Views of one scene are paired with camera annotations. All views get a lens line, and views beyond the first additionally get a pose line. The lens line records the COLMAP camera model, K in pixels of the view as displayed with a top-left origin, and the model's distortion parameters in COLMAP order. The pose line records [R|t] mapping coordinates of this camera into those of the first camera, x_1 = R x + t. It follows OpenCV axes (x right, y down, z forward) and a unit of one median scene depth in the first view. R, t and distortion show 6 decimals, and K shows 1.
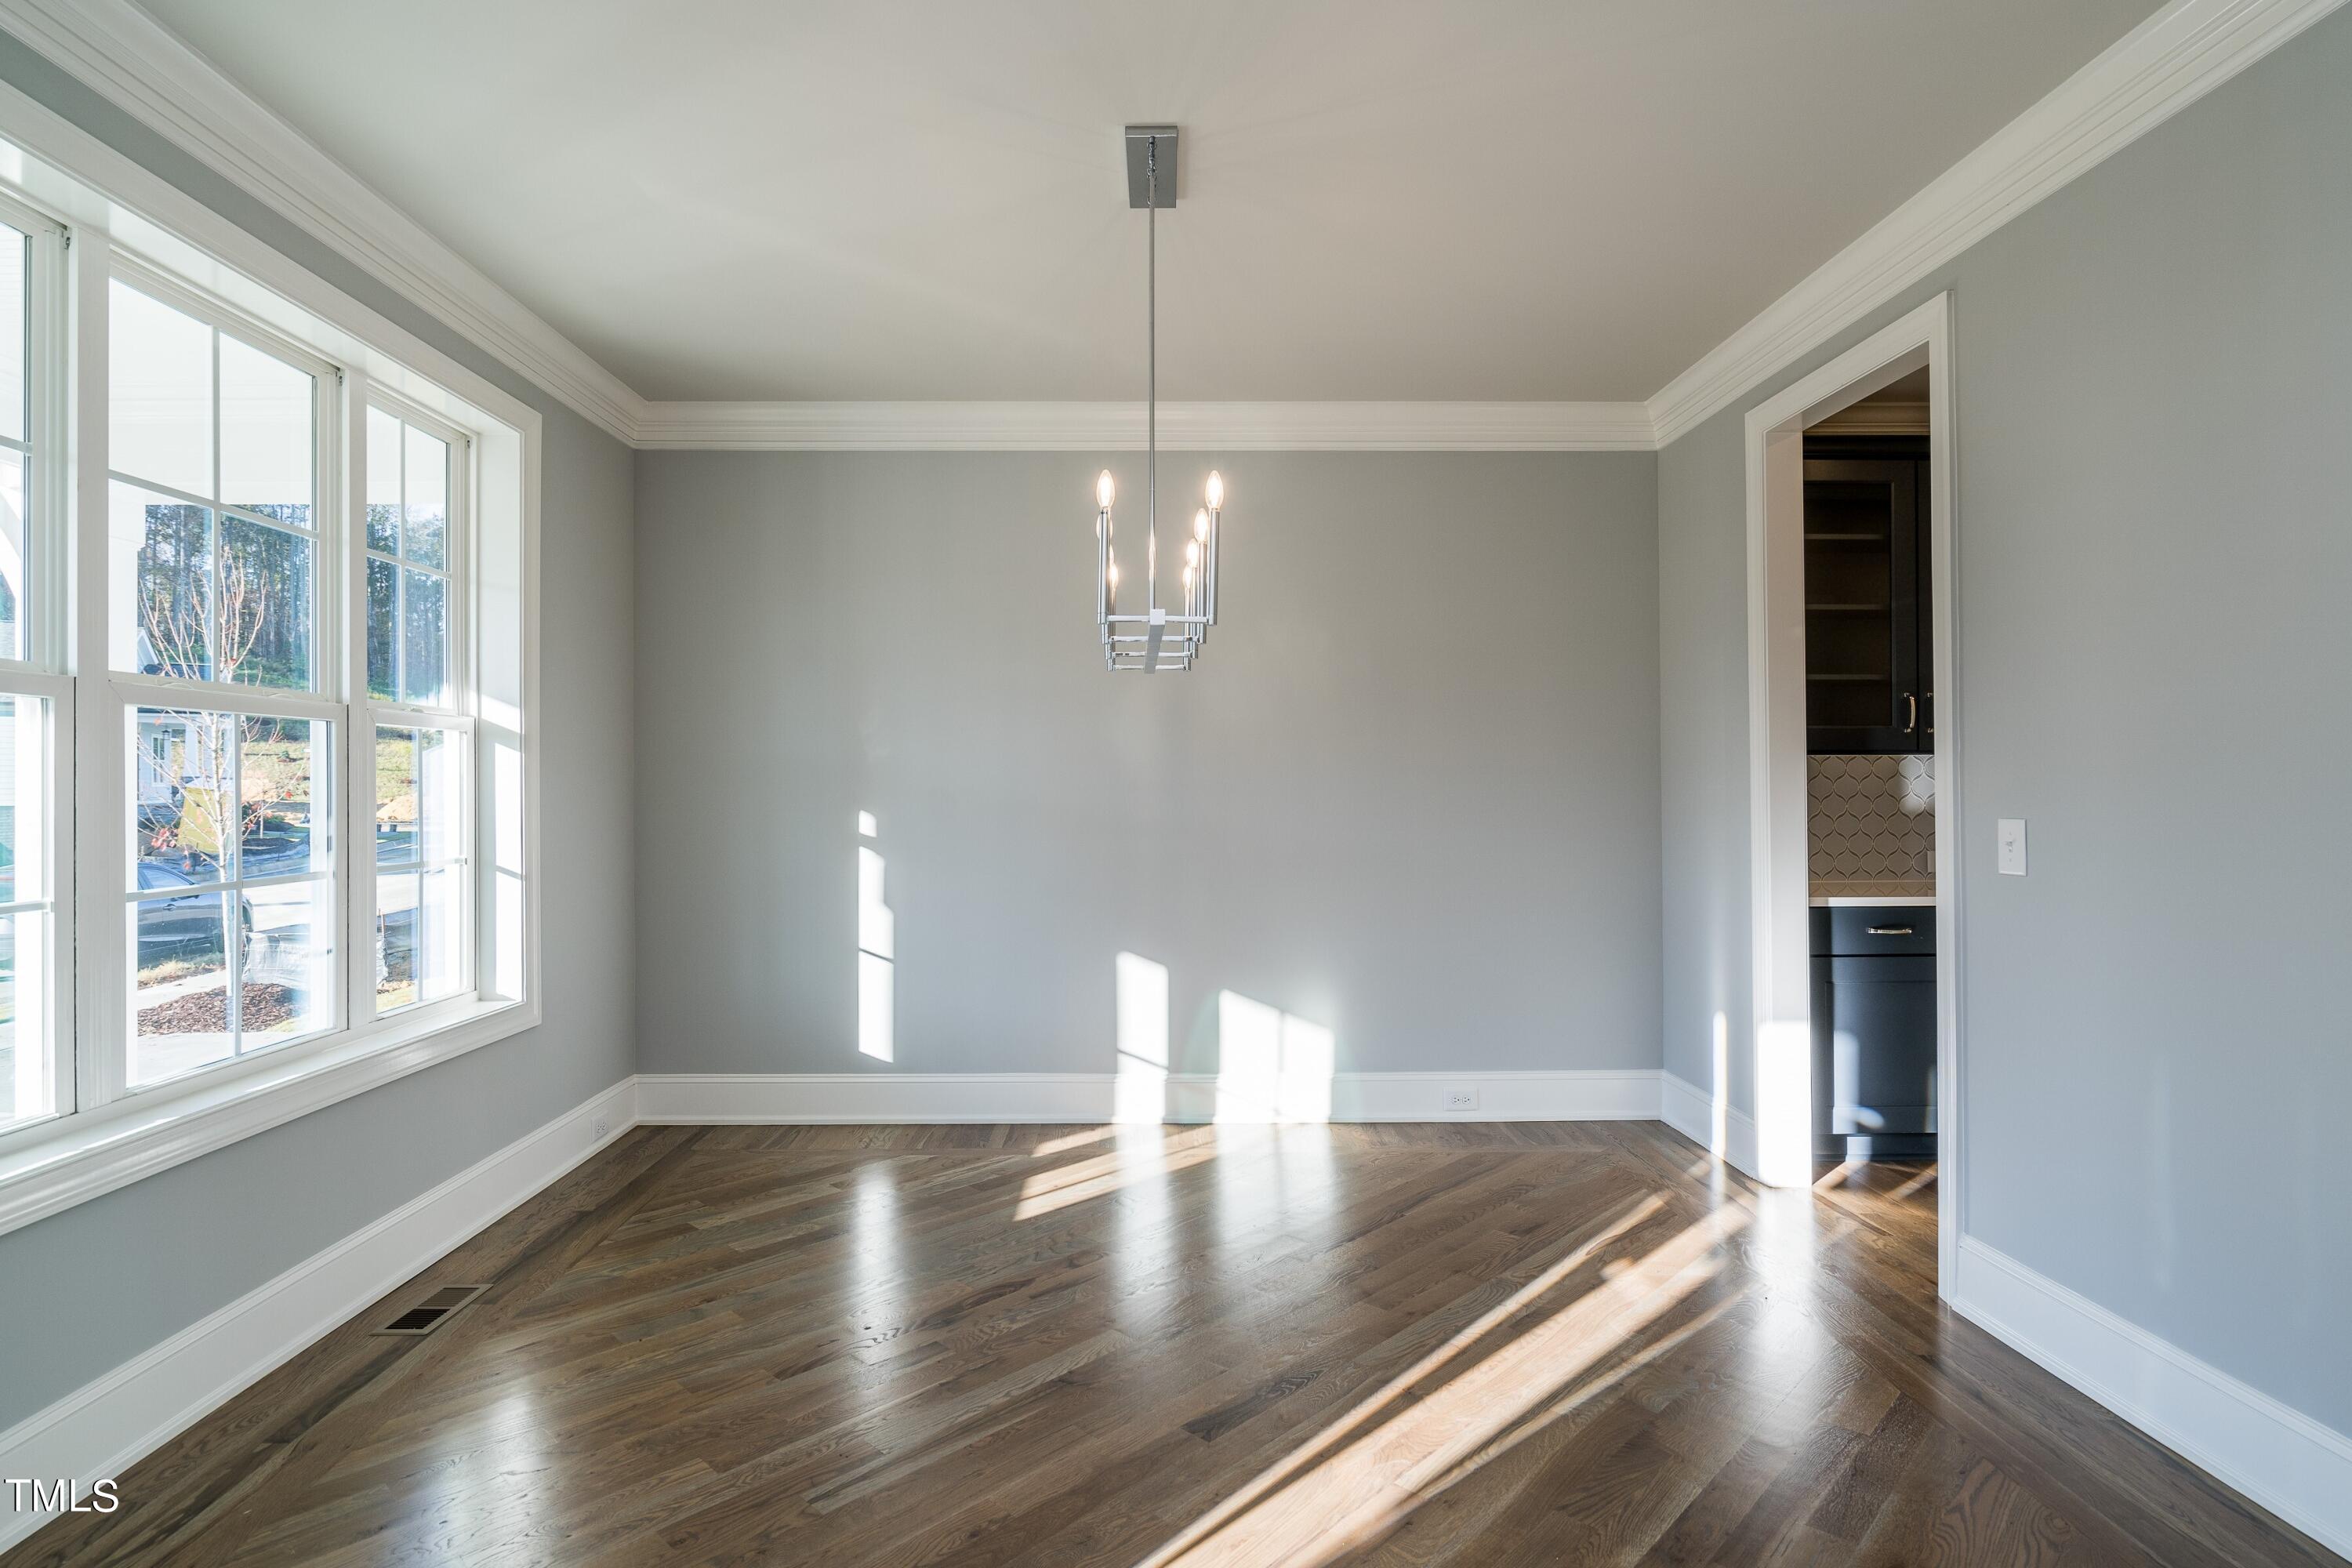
lens RADIAL K [[1272.7, 0, 1175.4], [0, 1272.7, 785.0], [0, 0, 1]] dist [0.002031, 0.005670]
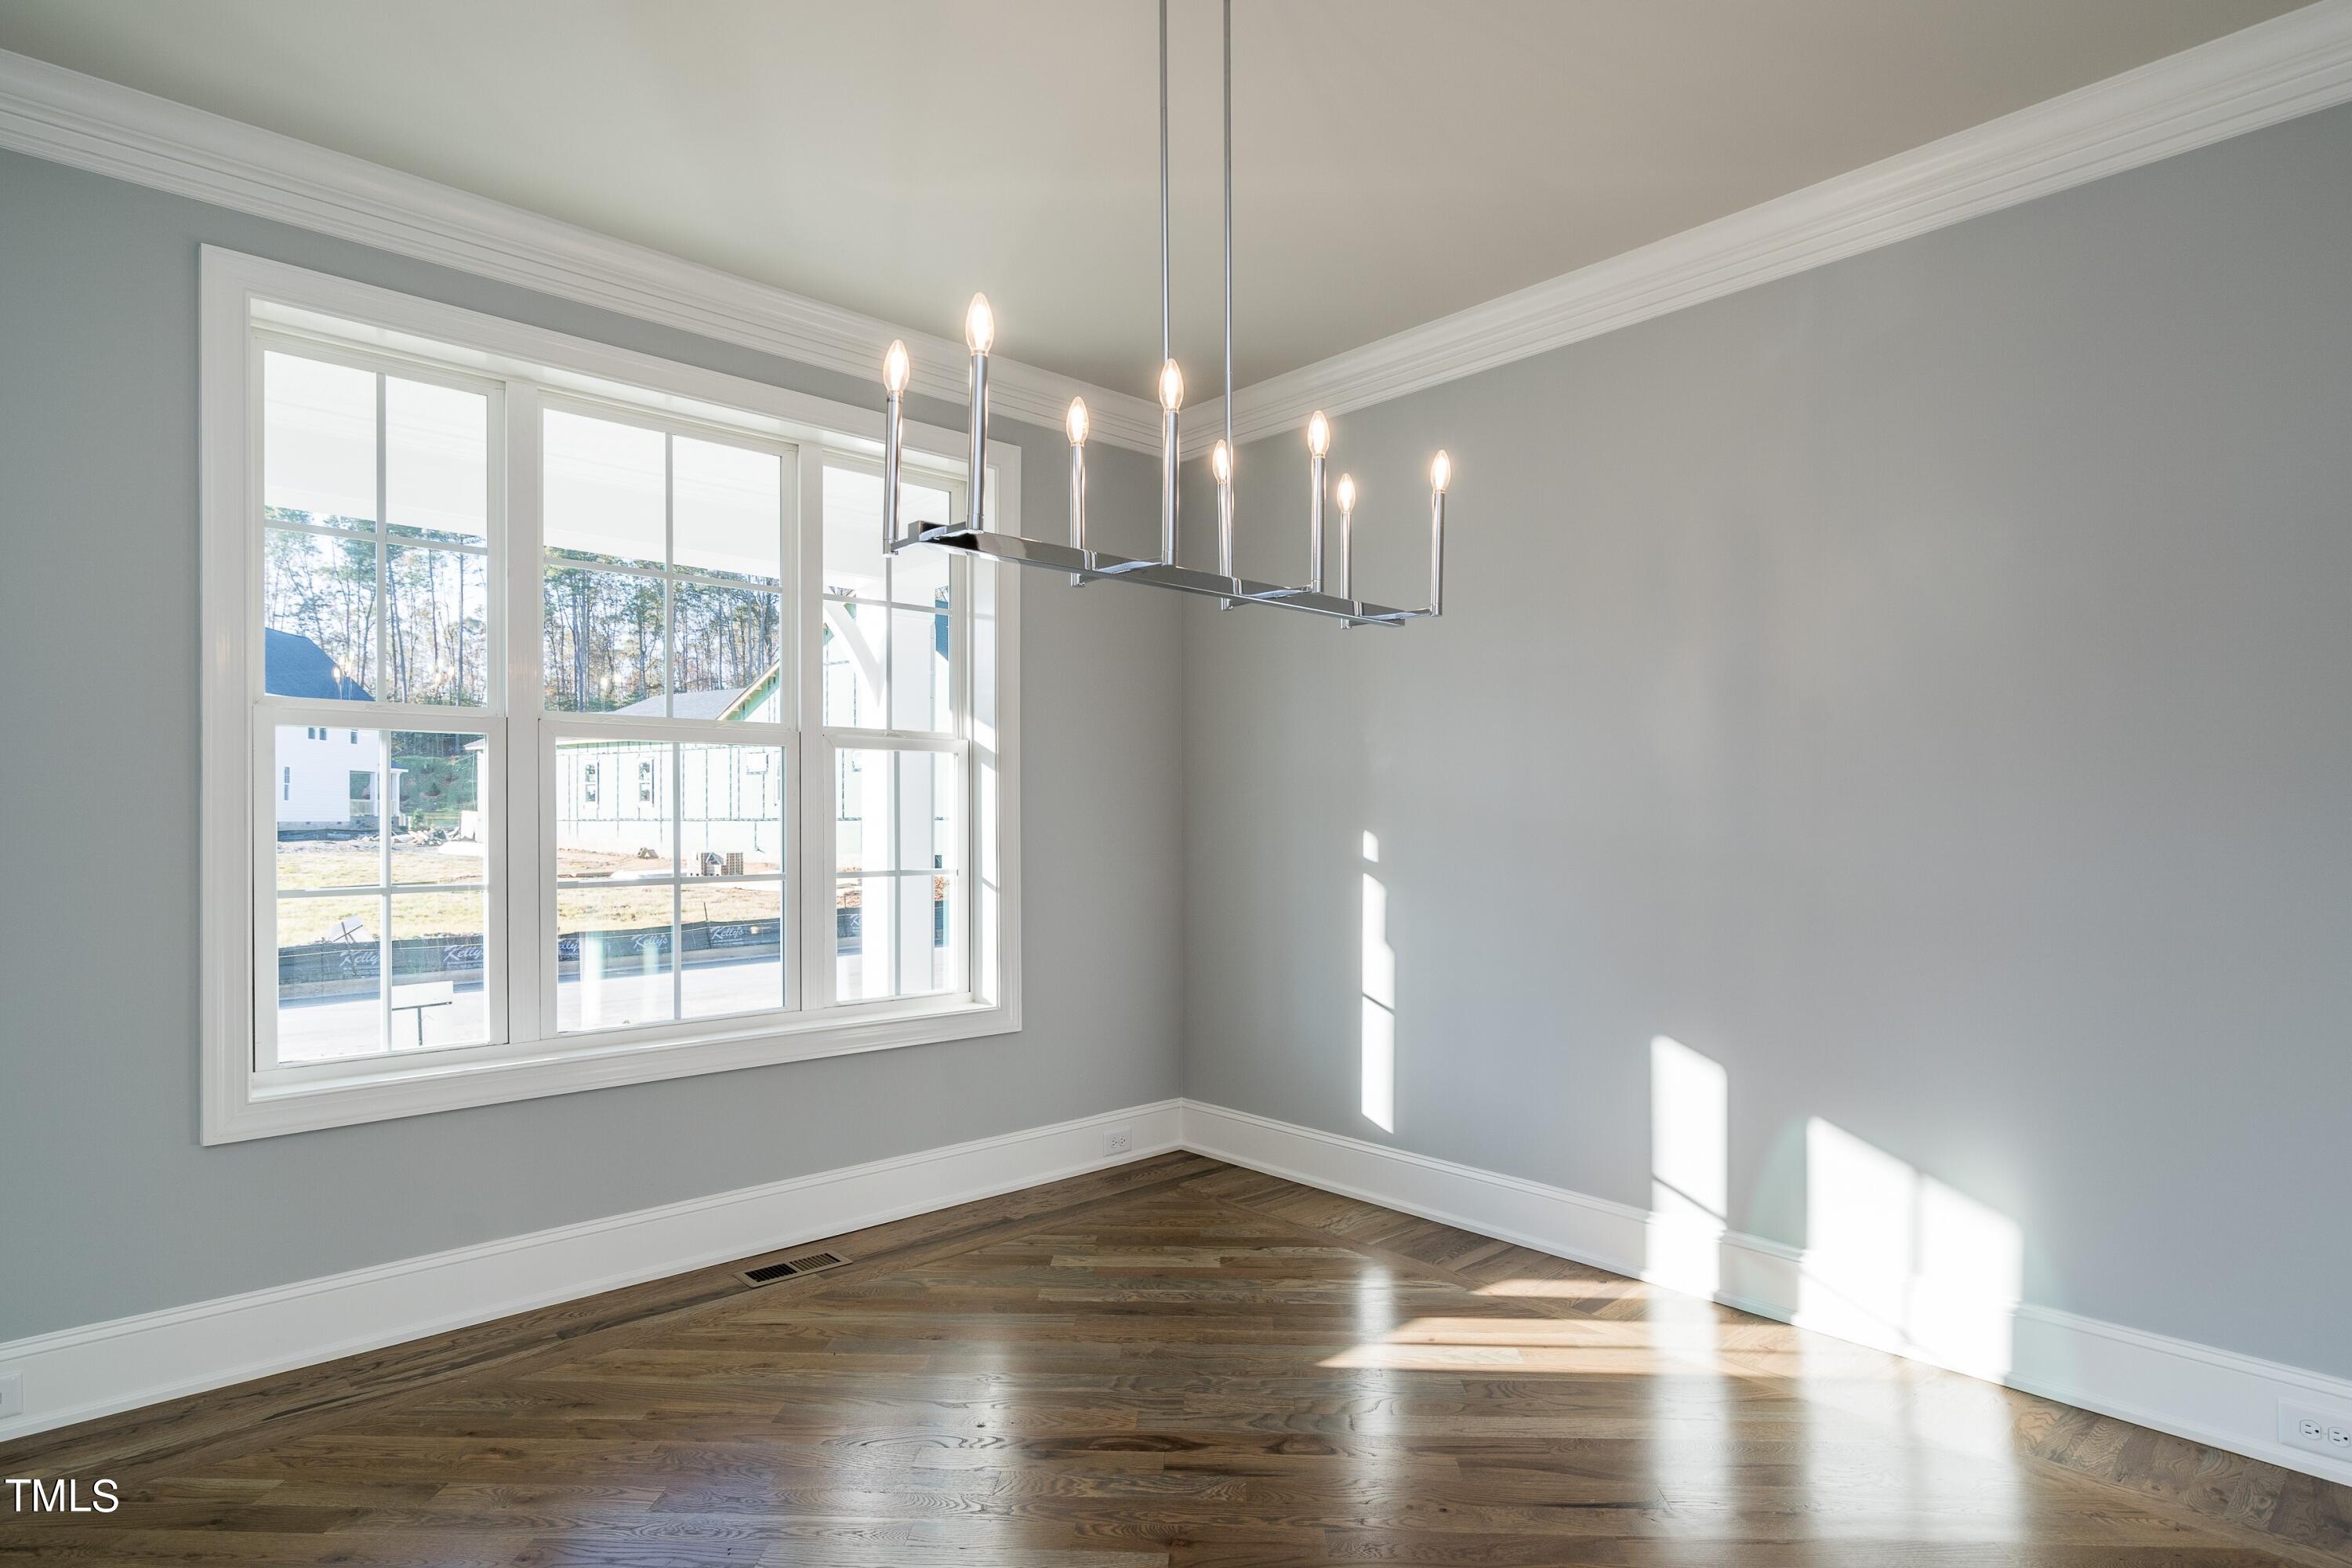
lens RADIAL K [[1272.7, 0, 1127.9], [0, 1272.7, 819.2], [0, 0, 1]] dist [0.002031, 0.005670]
pose [[0.644954, -0.001433, -0.764220, 0.304045], [0.002036, 0.999998, -0.000157, 0.012365], [0.764219, -0.001455, 0.644955, 0.335076]]
